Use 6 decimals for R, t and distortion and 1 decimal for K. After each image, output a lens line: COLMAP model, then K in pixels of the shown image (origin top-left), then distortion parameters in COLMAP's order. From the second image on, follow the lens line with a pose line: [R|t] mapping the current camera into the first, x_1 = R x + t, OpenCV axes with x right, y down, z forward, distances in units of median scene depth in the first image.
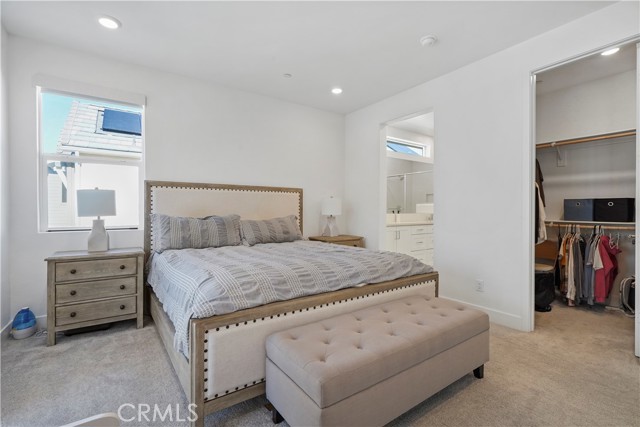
lens RADIAL K [[290.7, 0, 320.8], [0, 290.7, 210.8], [0, 0, 1]] dist [-0.012179, 0.000057]
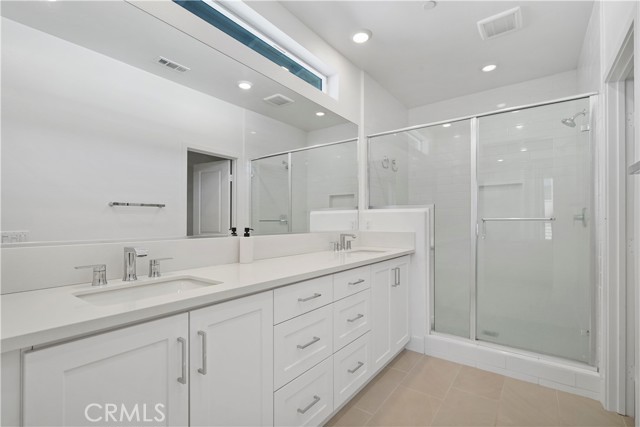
lens RADIAL K [[290.7, 0, 319.6], [0, 290.7, 218.1], [0, 0, 1]] dist [-0.012179, 0.000057]
pose [[0.951302, 0.007169, 0.308177, 0.219534], [-0.003948, 0.999931, -0.011075, -0.007469], [-0.308235, 0.009319, 0.951265, 0.604538]]
